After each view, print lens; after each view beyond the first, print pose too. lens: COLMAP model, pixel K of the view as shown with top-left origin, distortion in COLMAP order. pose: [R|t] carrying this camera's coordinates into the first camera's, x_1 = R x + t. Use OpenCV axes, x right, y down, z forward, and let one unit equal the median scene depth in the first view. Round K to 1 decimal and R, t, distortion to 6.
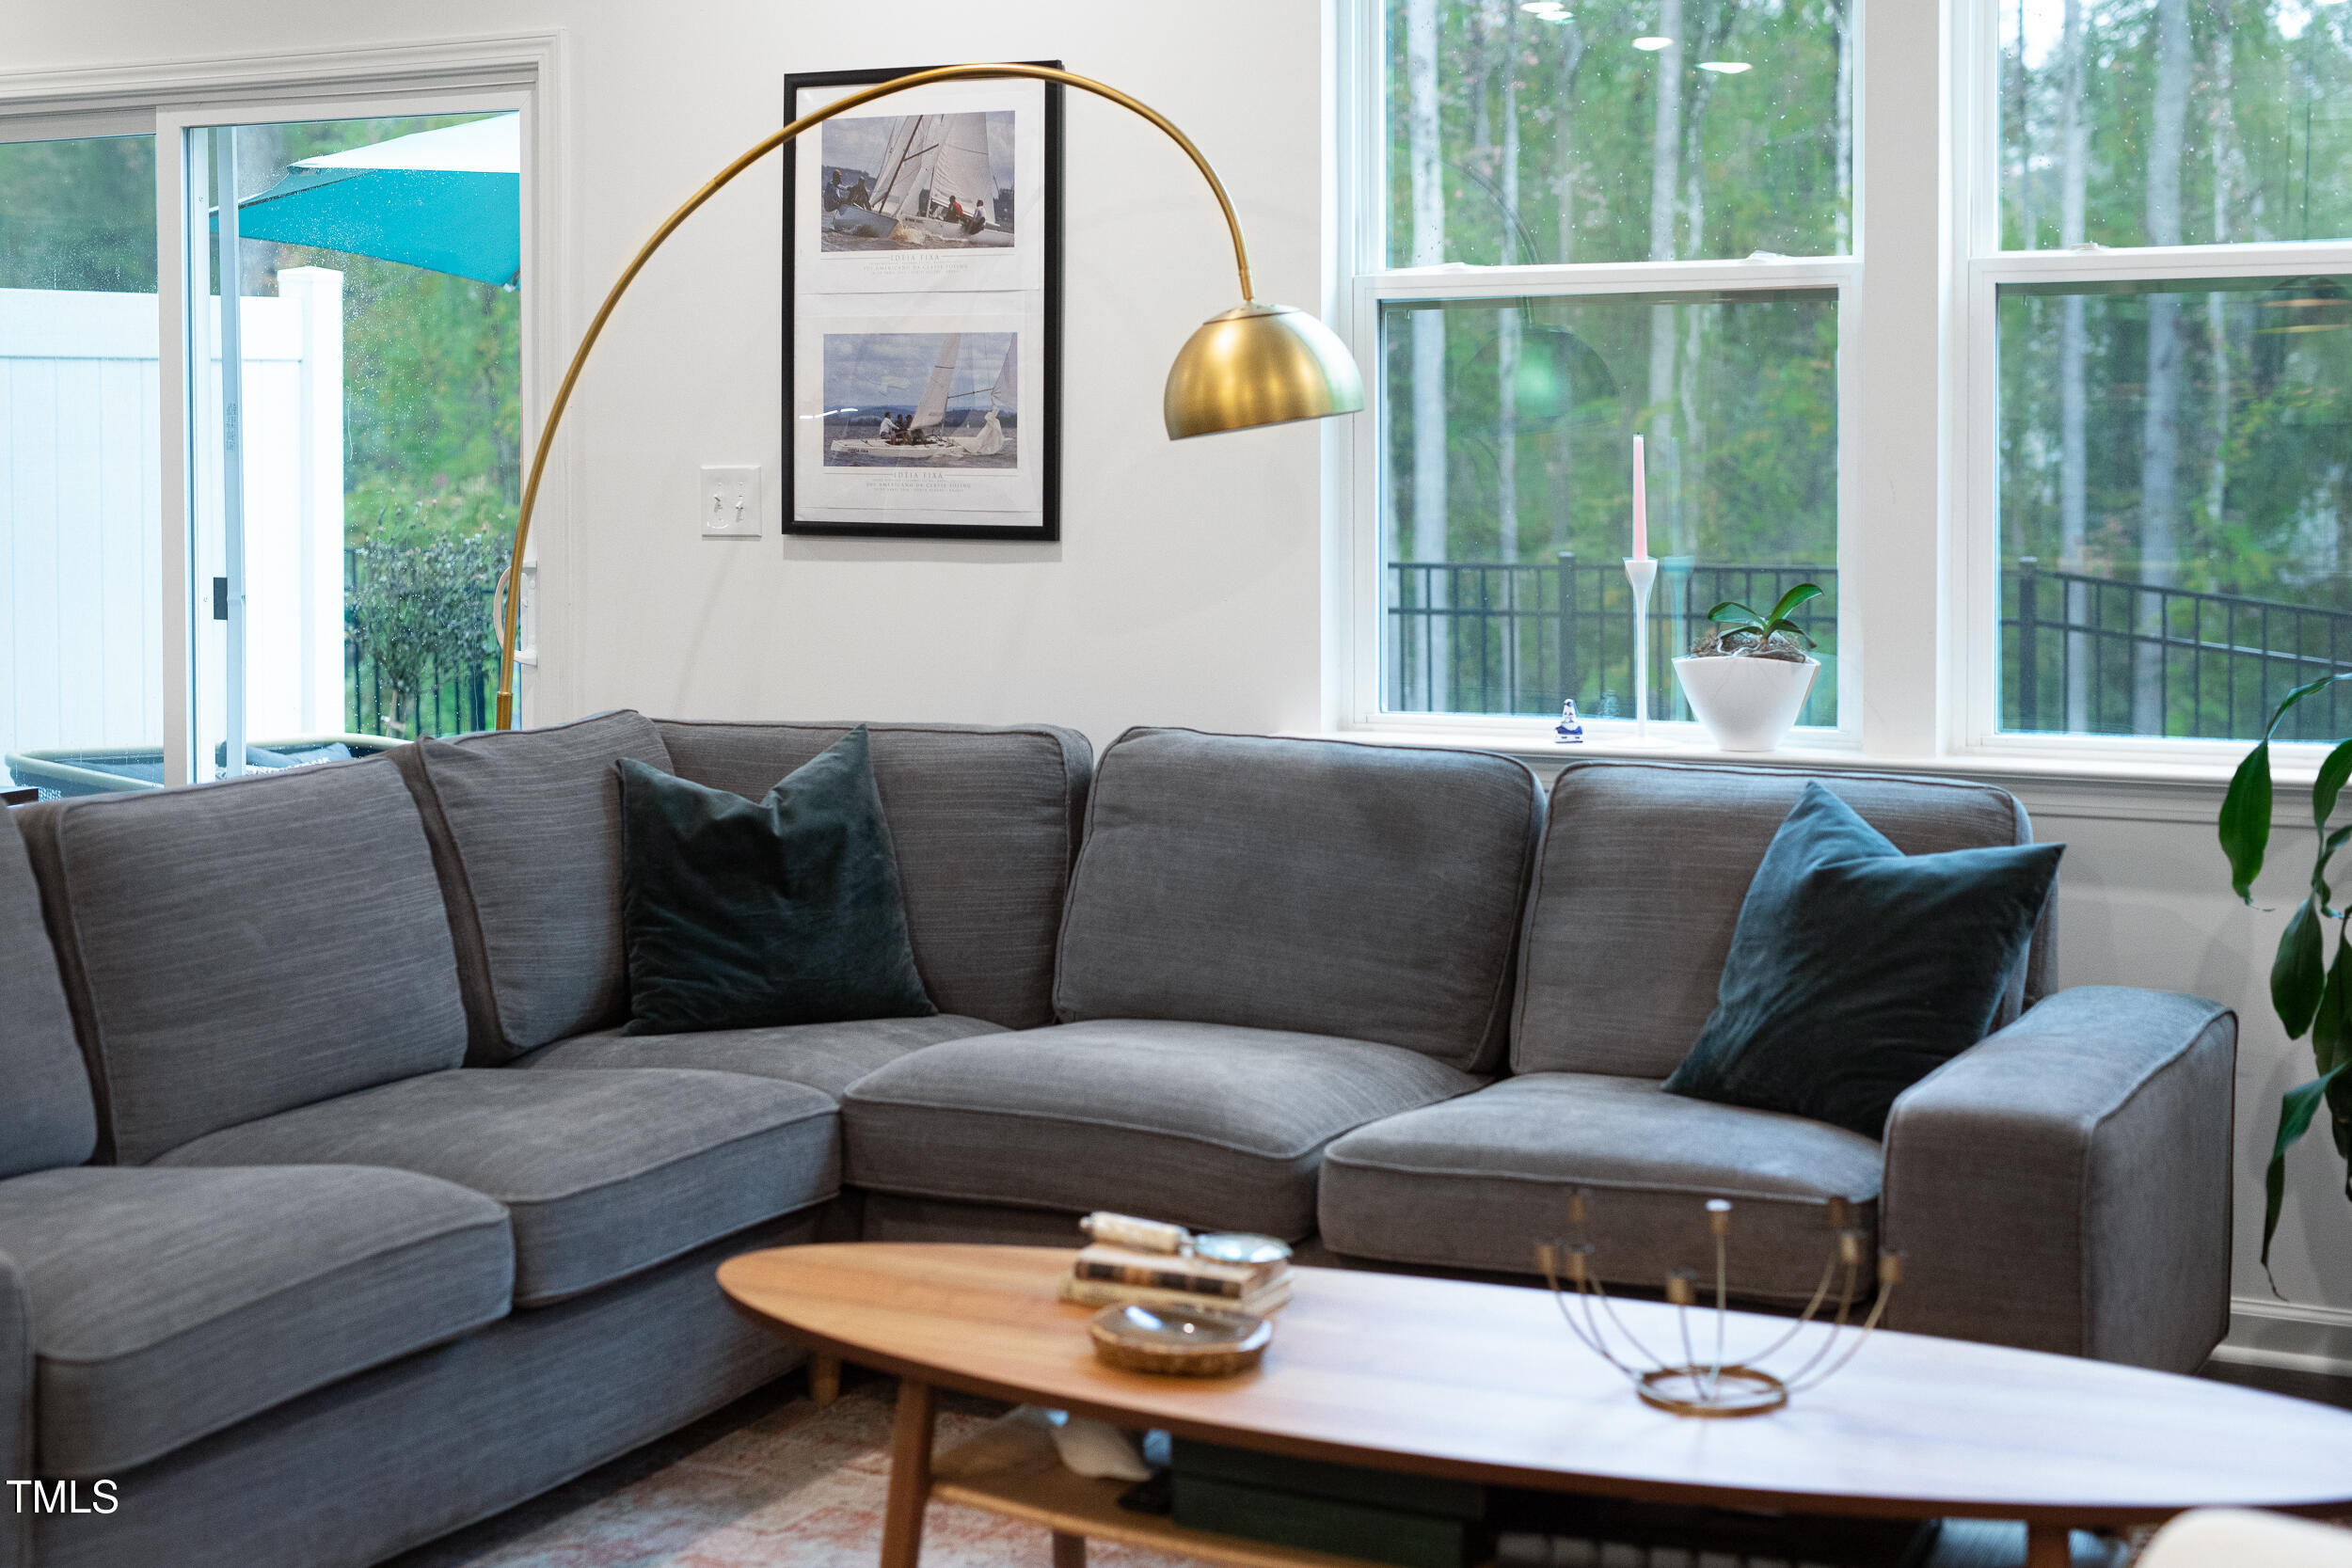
lens RADIAL K [[3335.8, 0, 1176.0], [0, 3335.8, 784.0], [0, 0, 1]] dist [-0.032807, -0.016693]
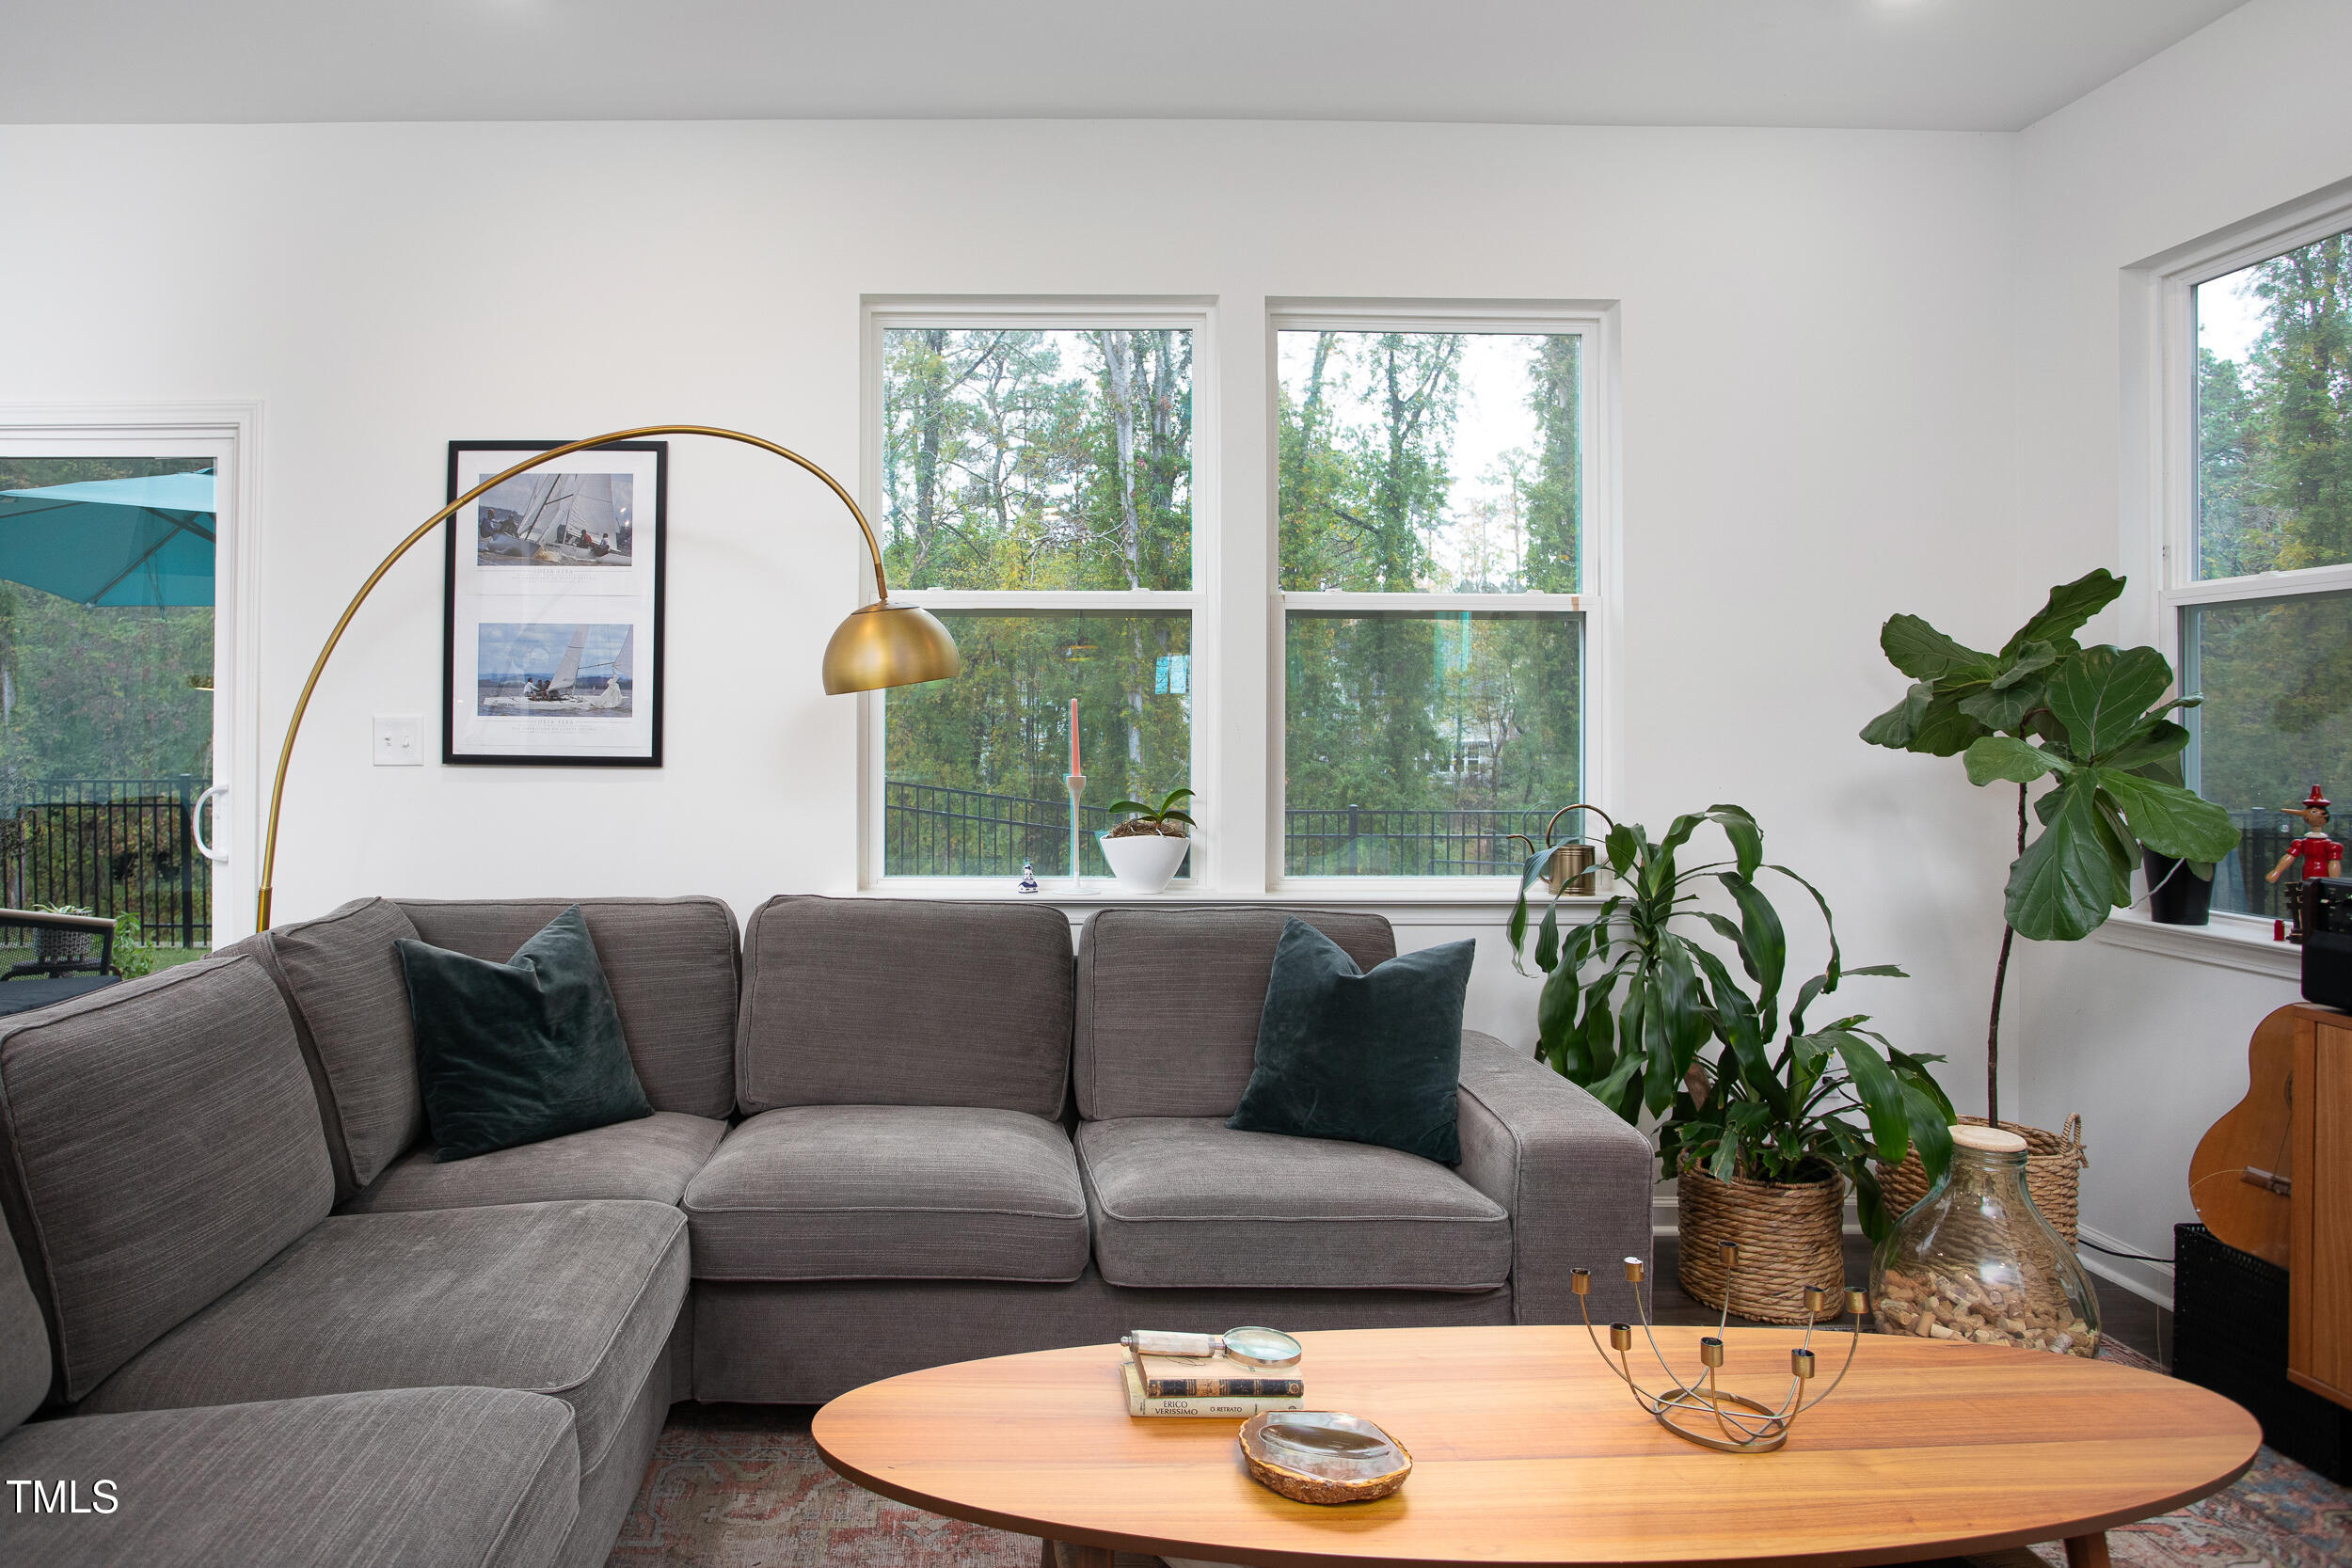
lens RADIAL K [[1450.0, 0, 968.3], [0, 1450.0, 778.4], [0, 0, 1]] dist [-0.092517, 0.042027]
pose [[0.892101, -0.009526, 0.451736, -0.224478], [0.039624, 0.997575, -0.057215, -0.029296], [-0.450095, 0.068941, 0.890315, 0.418750]]
